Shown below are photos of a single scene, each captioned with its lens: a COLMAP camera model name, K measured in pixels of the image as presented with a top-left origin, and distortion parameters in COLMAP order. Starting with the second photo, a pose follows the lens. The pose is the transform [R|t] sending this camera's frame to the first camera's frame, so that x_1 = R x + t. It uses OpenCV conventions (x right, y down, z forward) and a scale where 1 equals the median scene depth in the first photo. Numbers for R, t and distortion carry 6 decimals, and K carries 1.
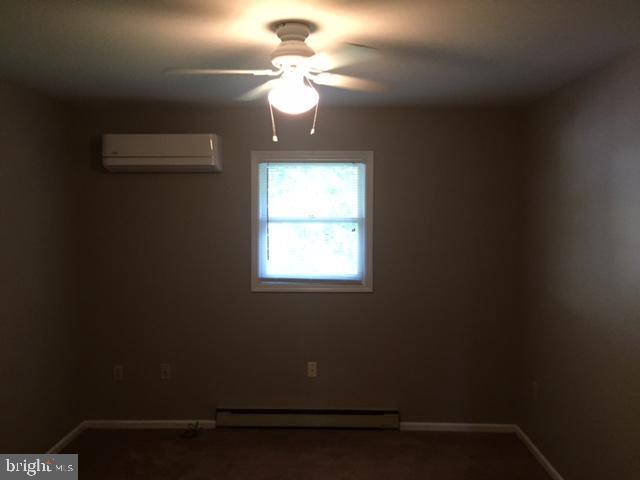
lens RADIAL K [[474.5, 0, 320.0], [0, 474.5, 240.0], [0, 0, 1]] dist [0.111160, -0.000516]
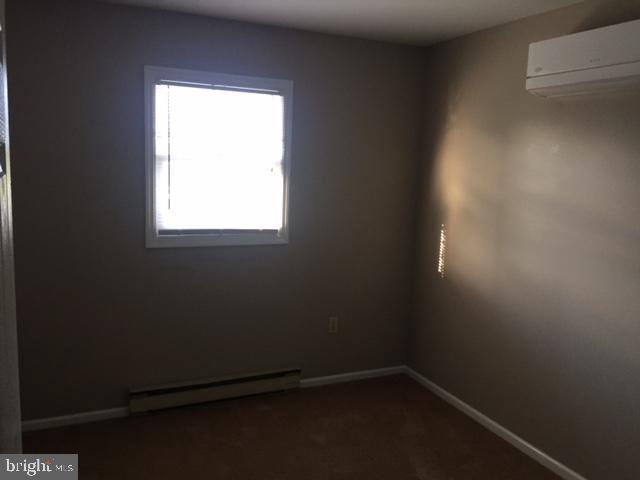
lens RADIAL K [[549.4, 0, 320.0], [0, 549.4, 240.0], [0, 0, 1]] dist [0.059469, -0.006013]
pose [[0.898187, -0.029629, 0.438614, -0.289263], [-0.009056, 0.996267, 0.085844, 0.013496], [-0.439520, -0.081076, 0.894566, 0.053425]]
